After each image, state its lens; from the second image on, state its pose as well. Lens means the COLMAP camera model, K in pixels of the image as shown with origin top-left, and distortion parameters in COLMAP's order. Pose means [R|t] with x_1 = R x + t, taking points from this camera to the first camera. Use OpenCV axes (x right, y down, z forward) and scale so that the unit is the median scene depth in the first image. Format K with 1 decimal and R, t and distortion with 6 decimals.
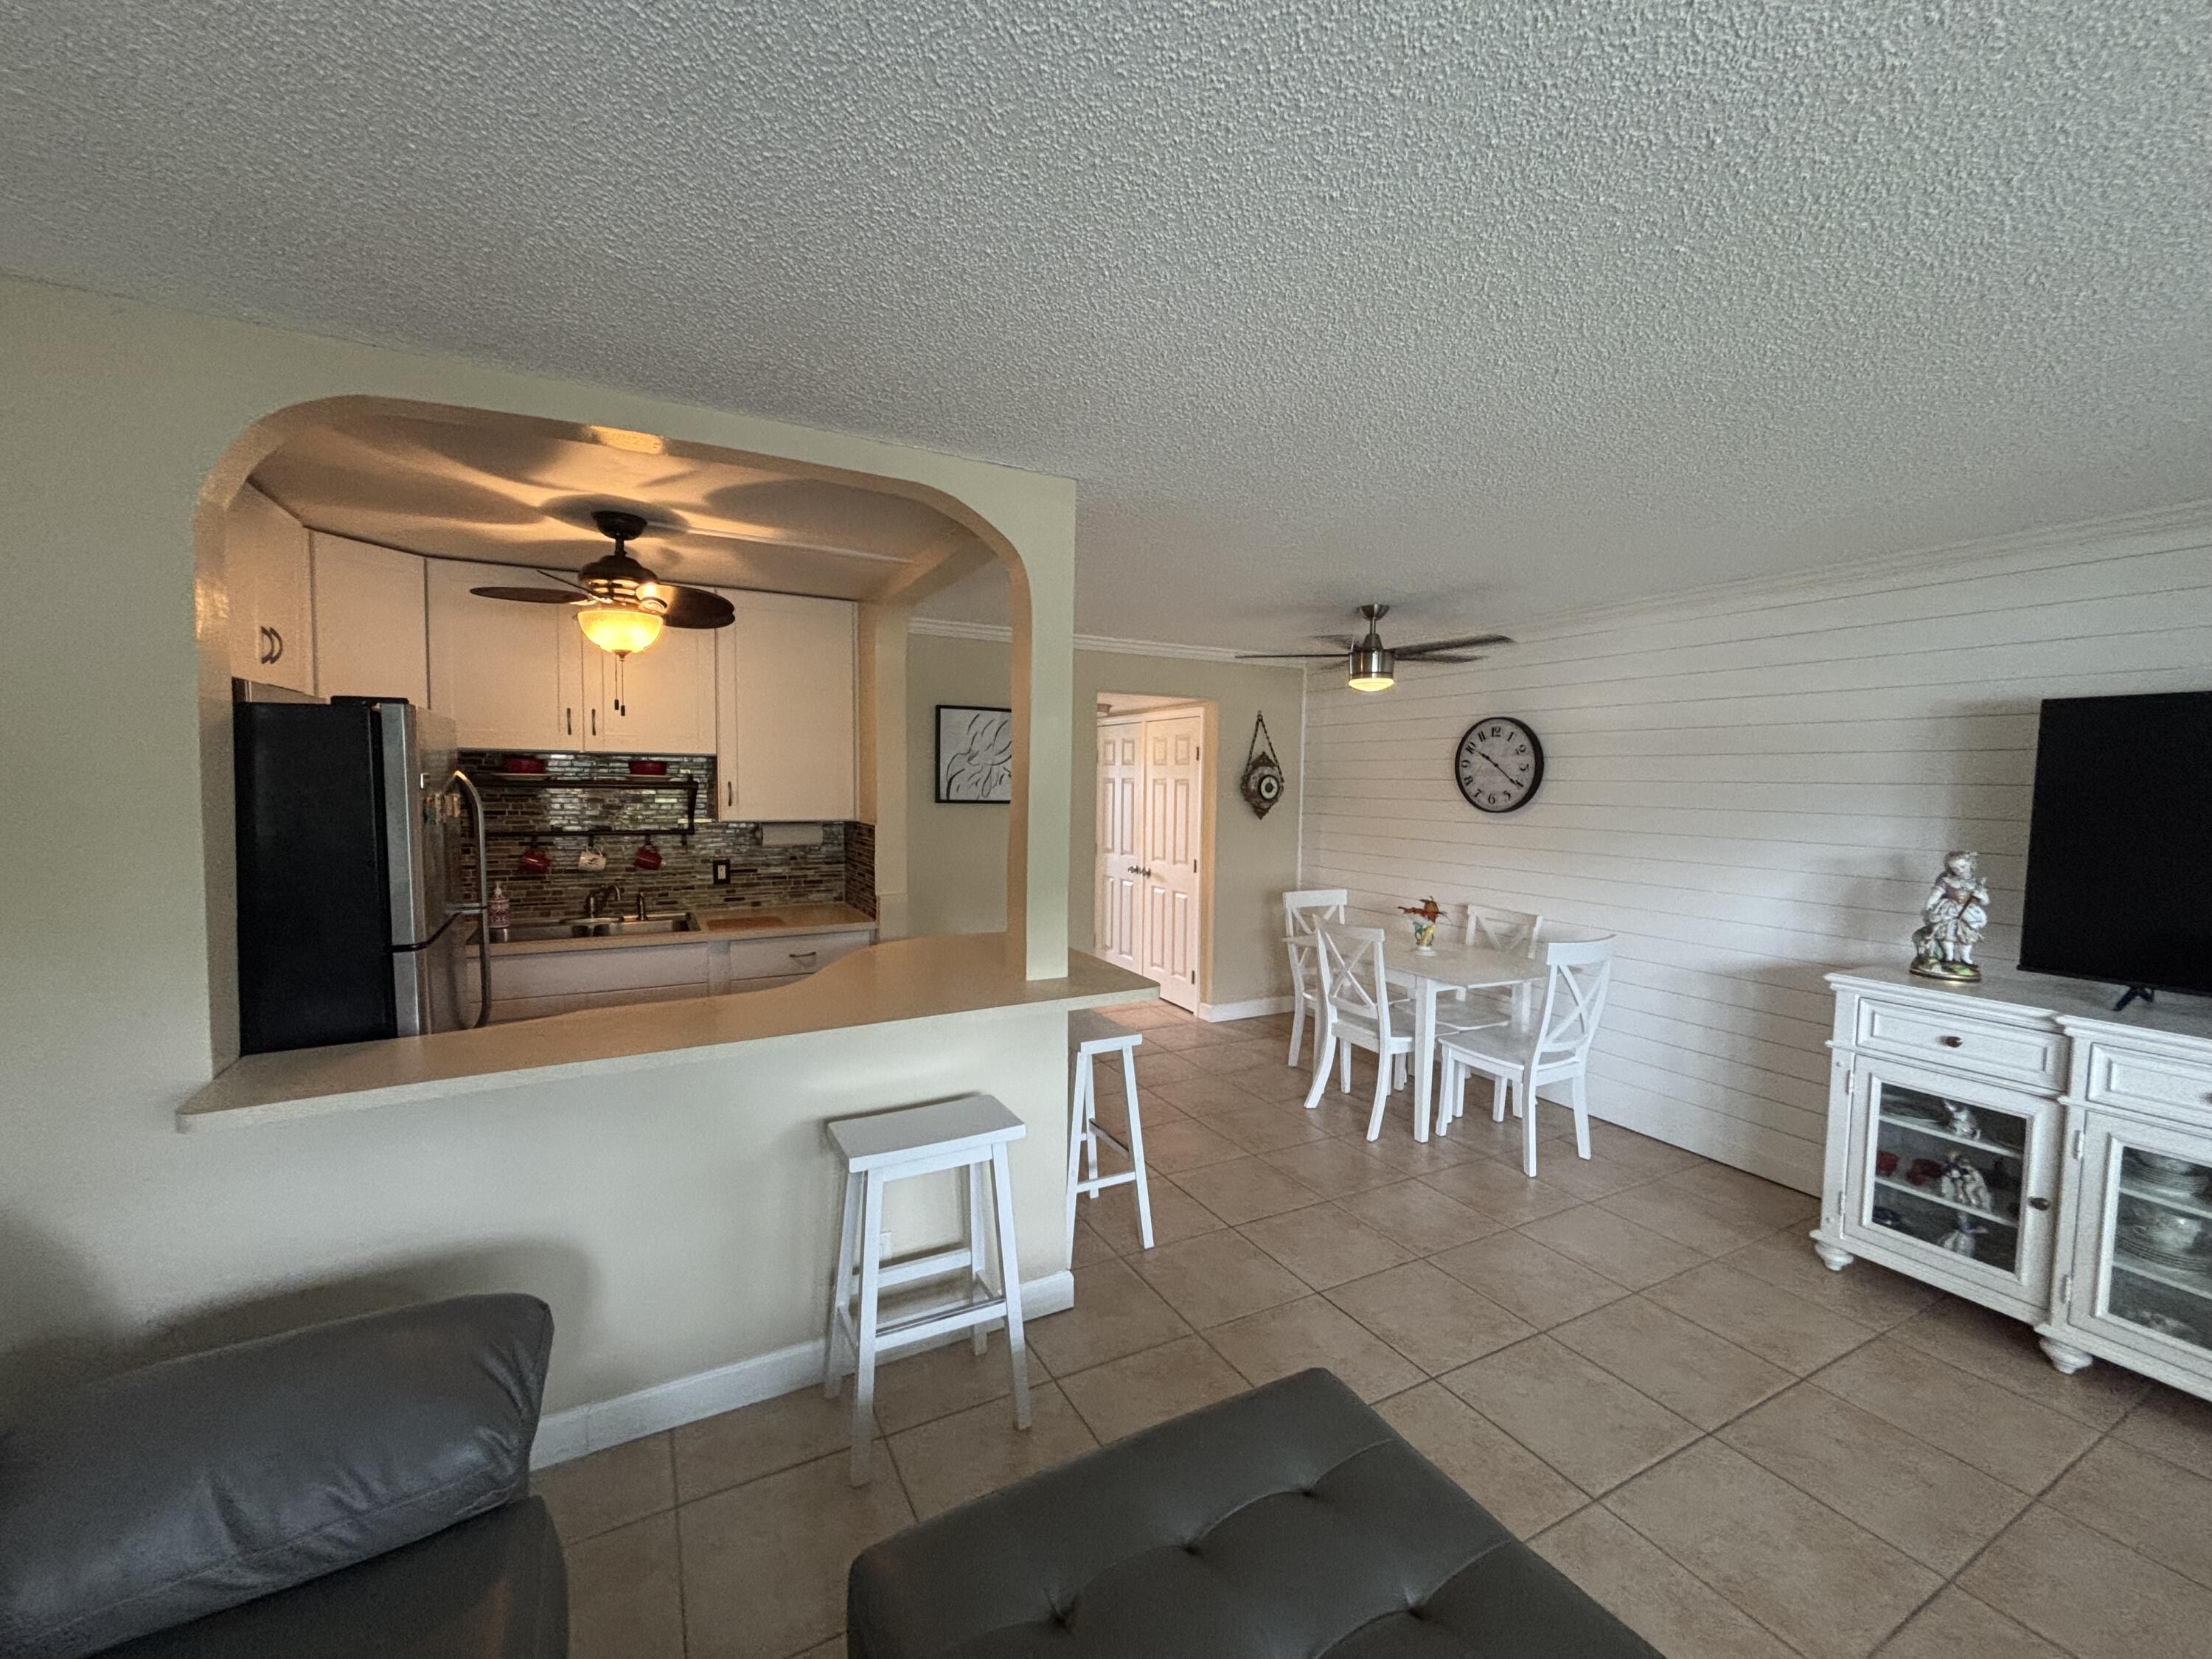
lens RADIAL K [[892.2, 0, 1103.7], [0, 892.2, 832.9], [0, 0, 1]] dist [0.002555, -0.000514]
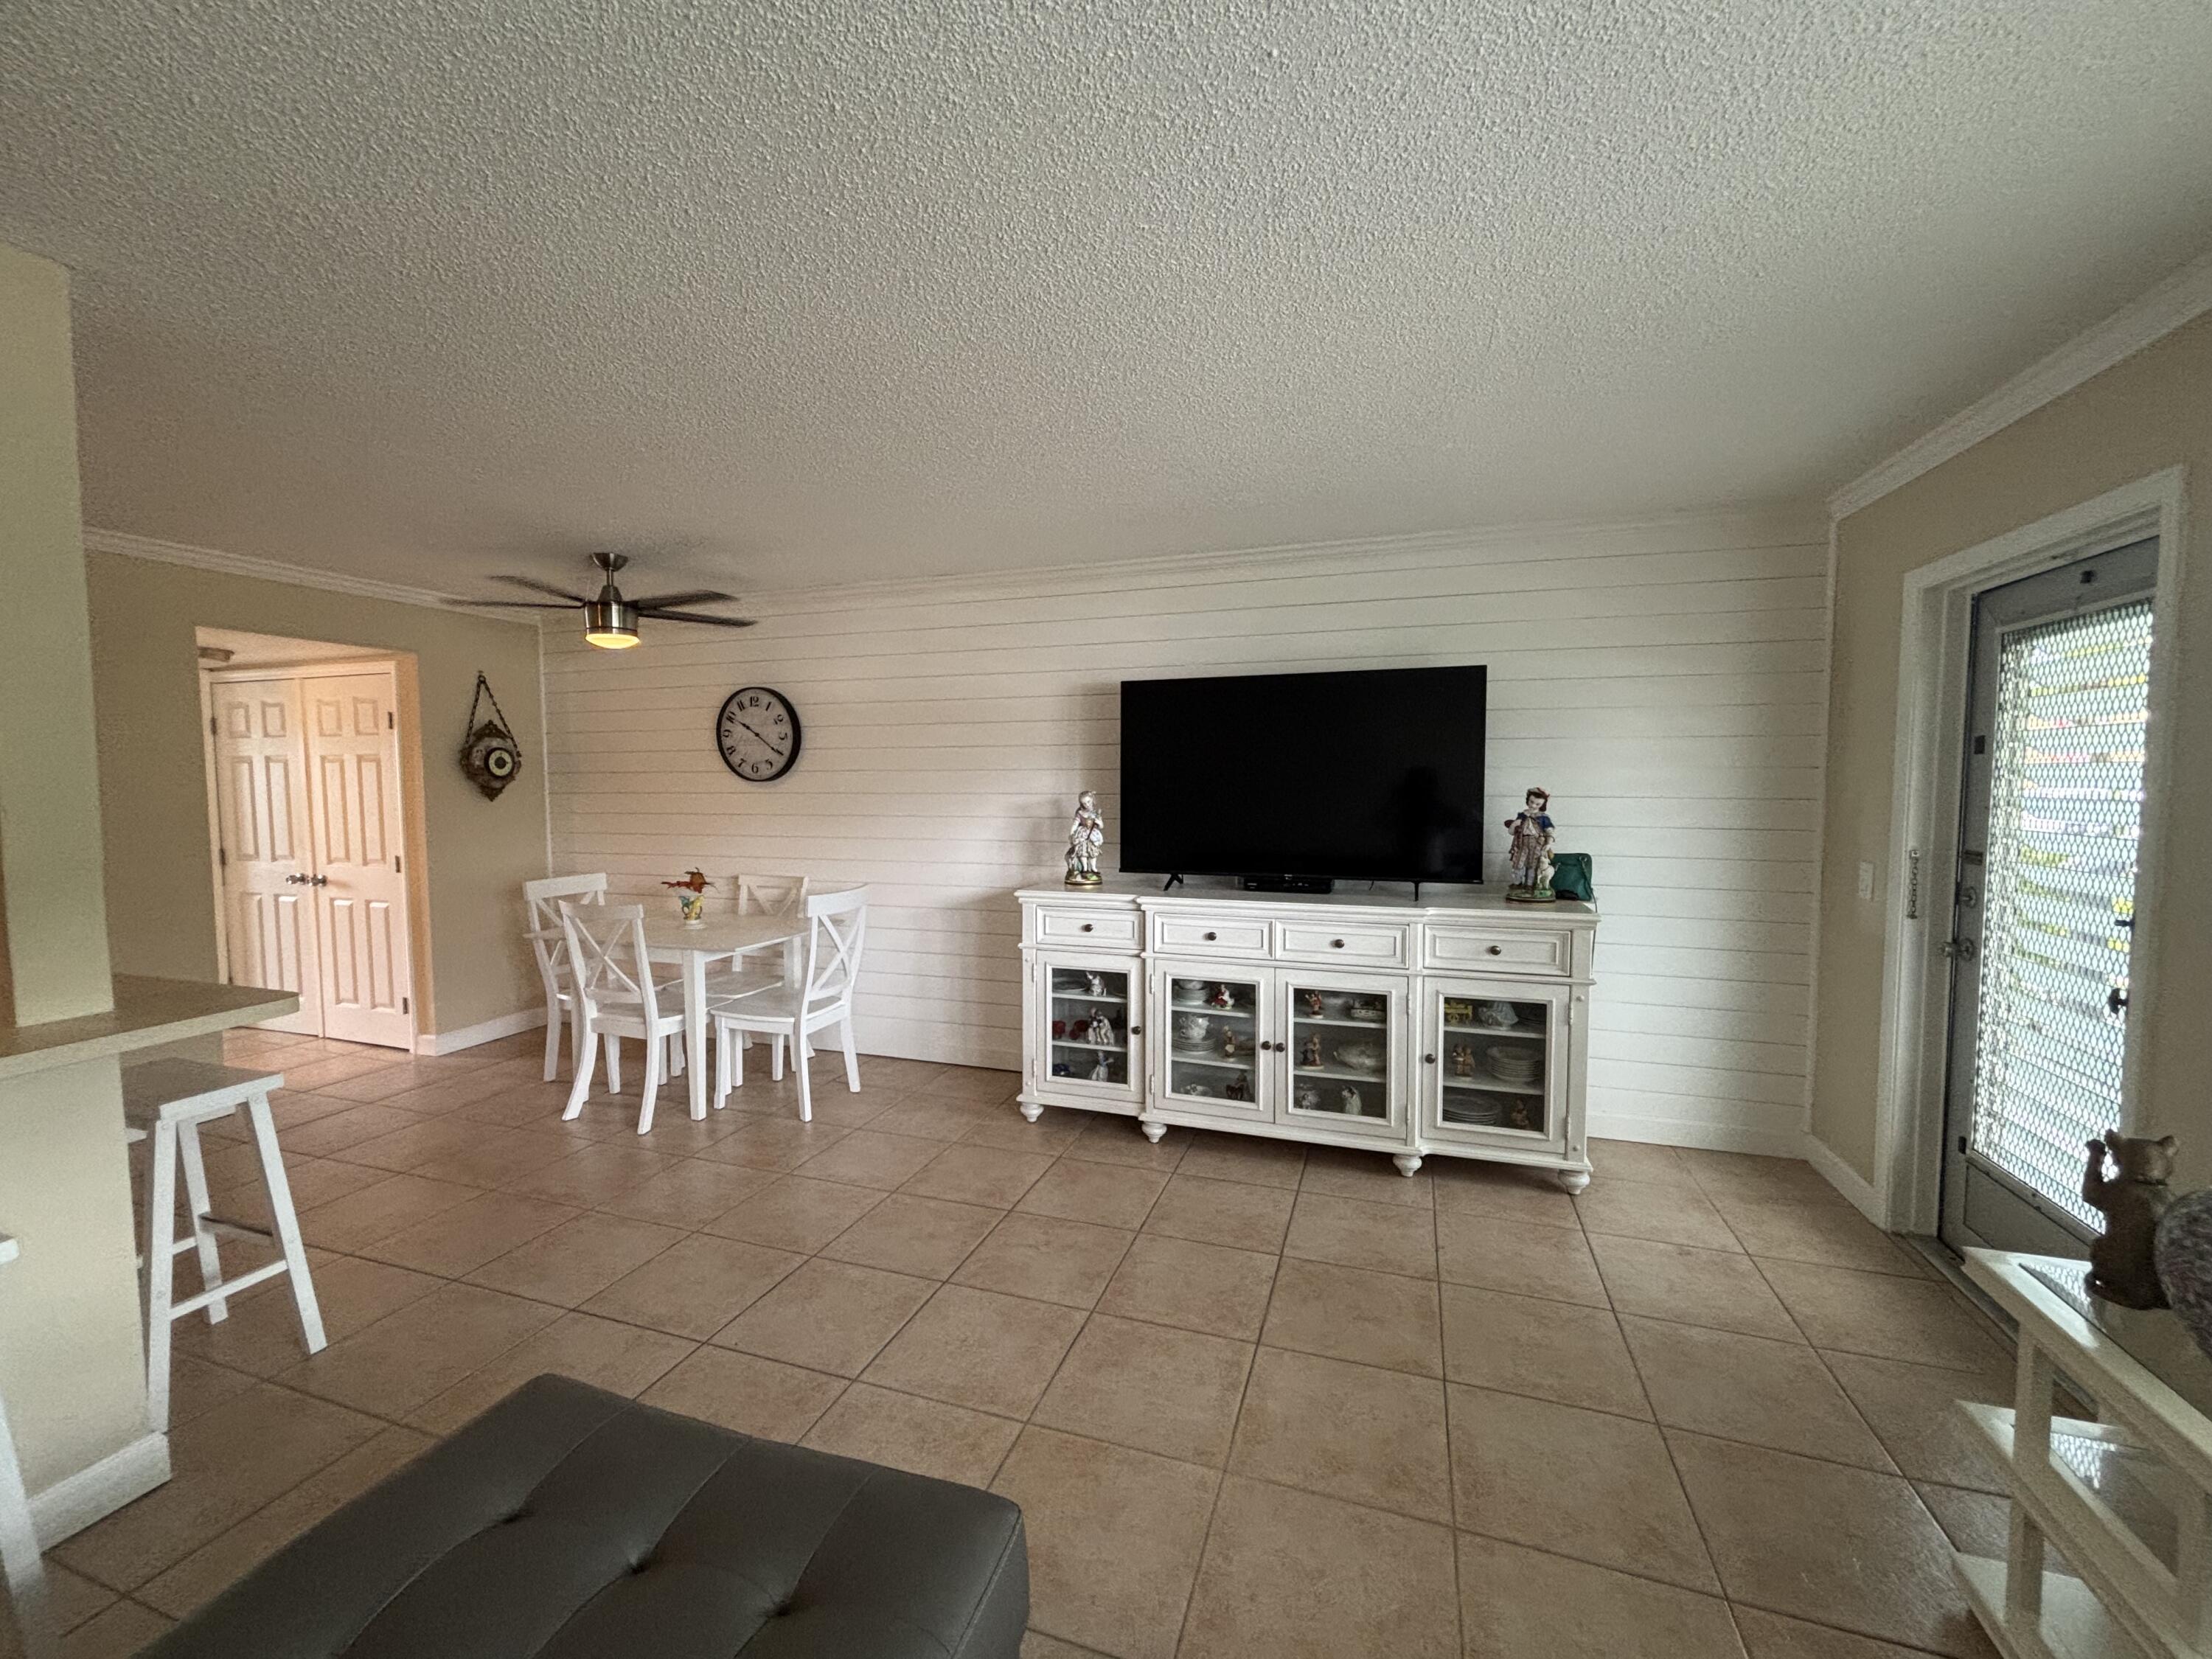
lens RADIAL K [[892.2, 0, 1103.9], [0, 892.2, 833.9], [0, 0, 1]] dist [0.002555, -0.000514]
pose [[0.731243, -0.059507, 0.679517, 0.045219], [0.056046, 0.998061, 0.027091, 0.043764], [-0.679811, 0.018274, 0.733160, -0.008438]]
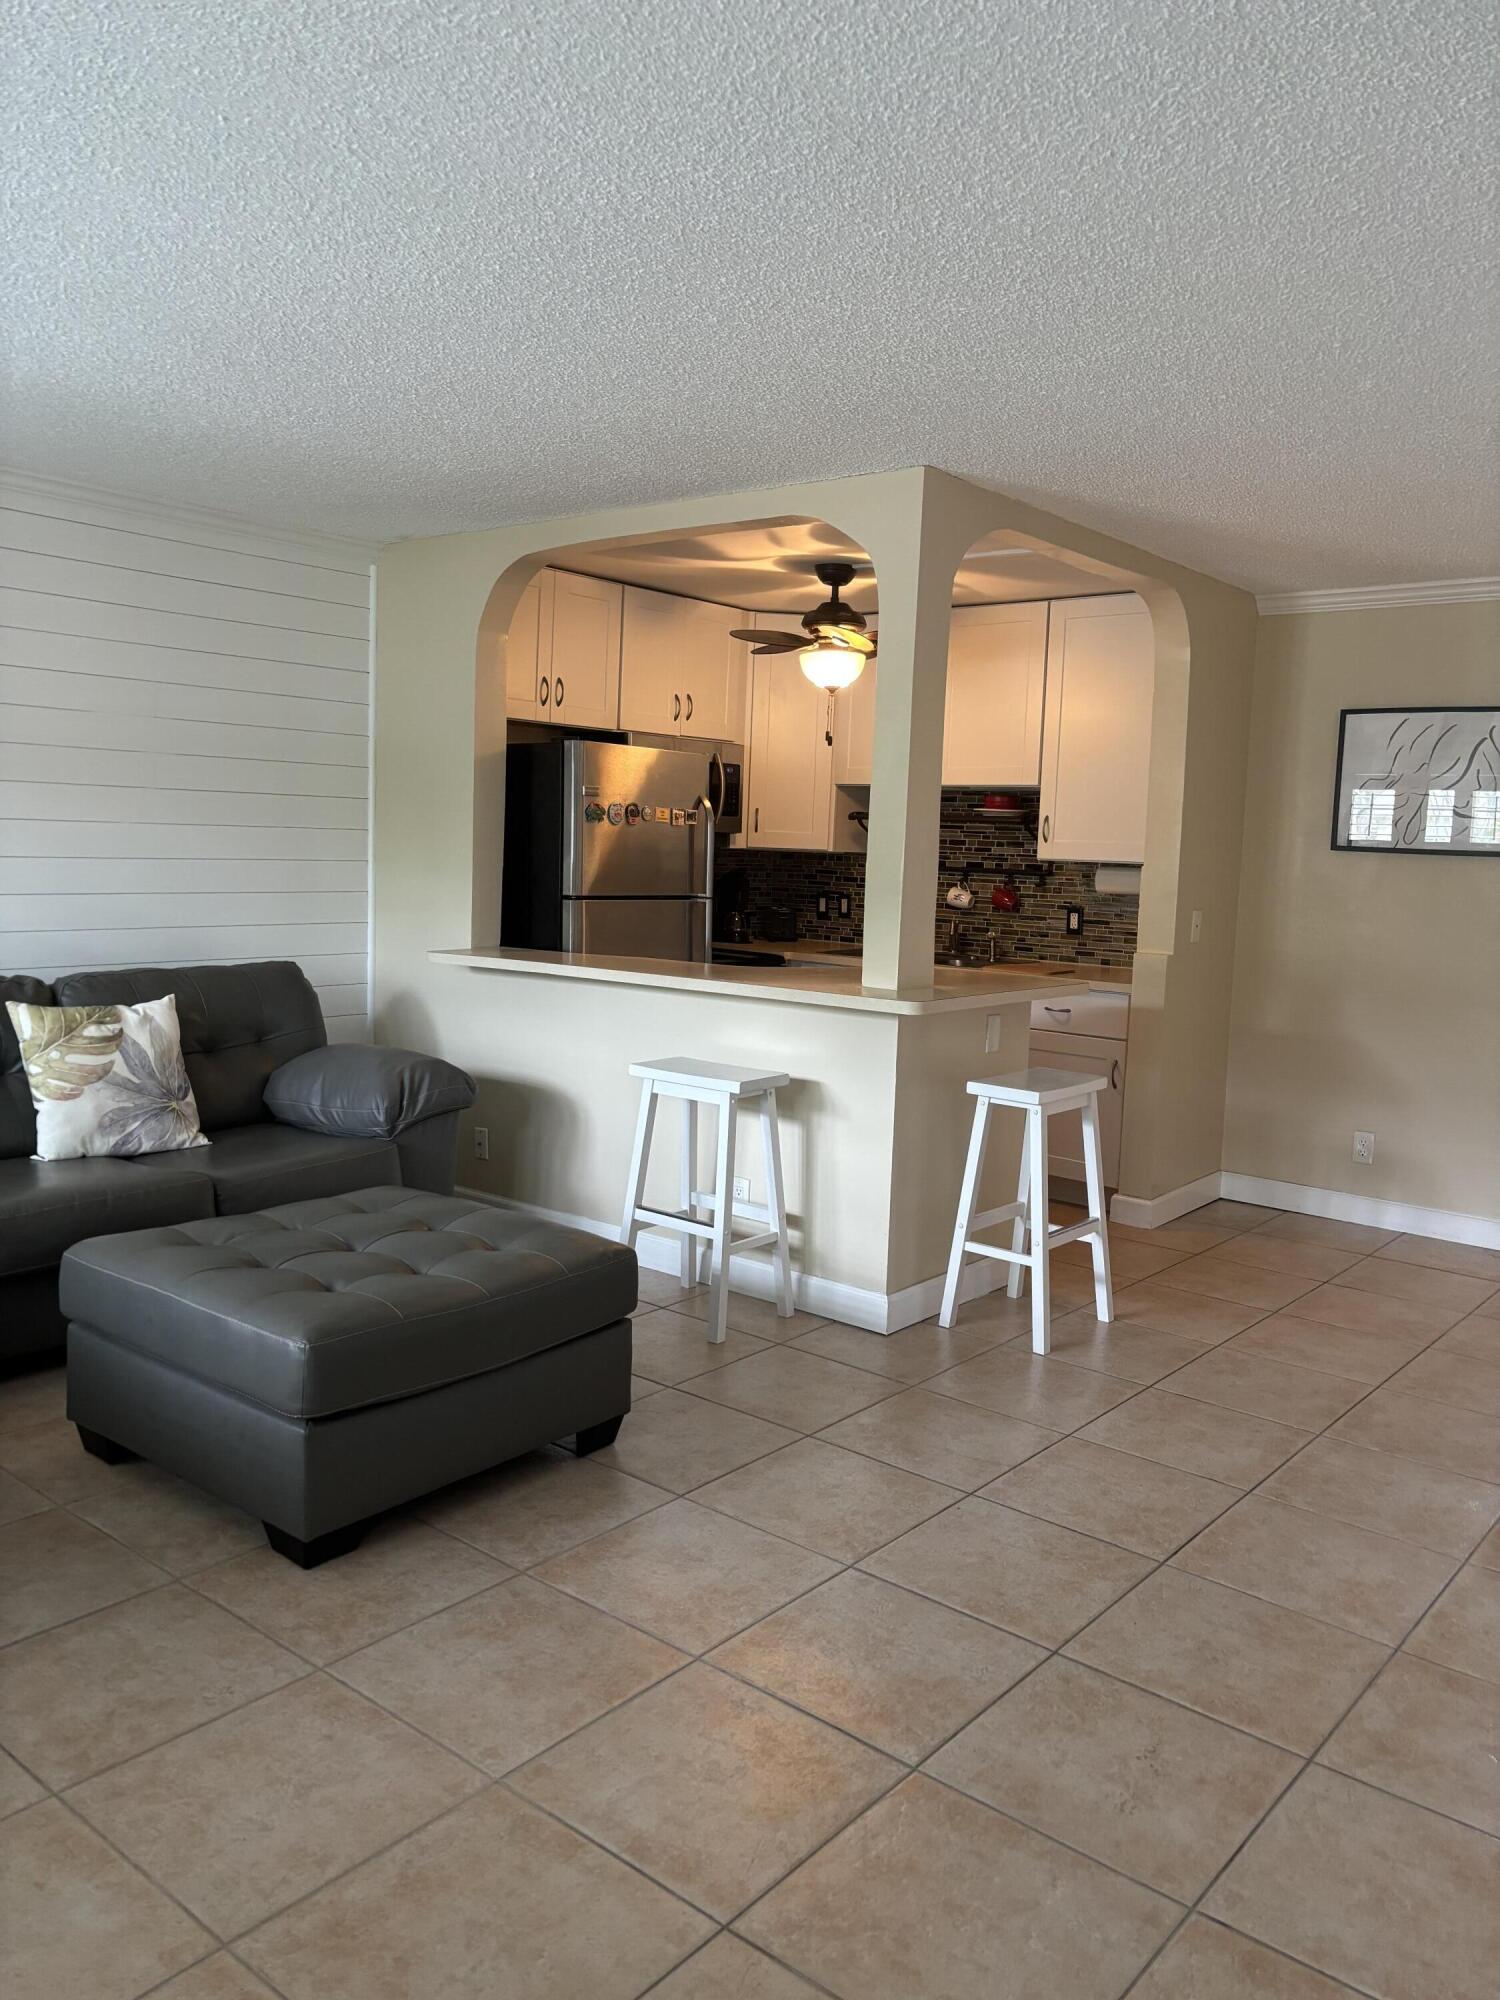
lens RADIAL K [[1511.2, 0, 761.3], [0, 1511.2, 995.6], [0, 0, 1]] dist [0.045555, -0.042250]
pose [[0.377918, 0.096245, -0.920823, 1.145356], [-0.087187, 0.993862, 0.068096, 0.057089], [0.921725, 0.054549, 0.383990, 0.194608]]
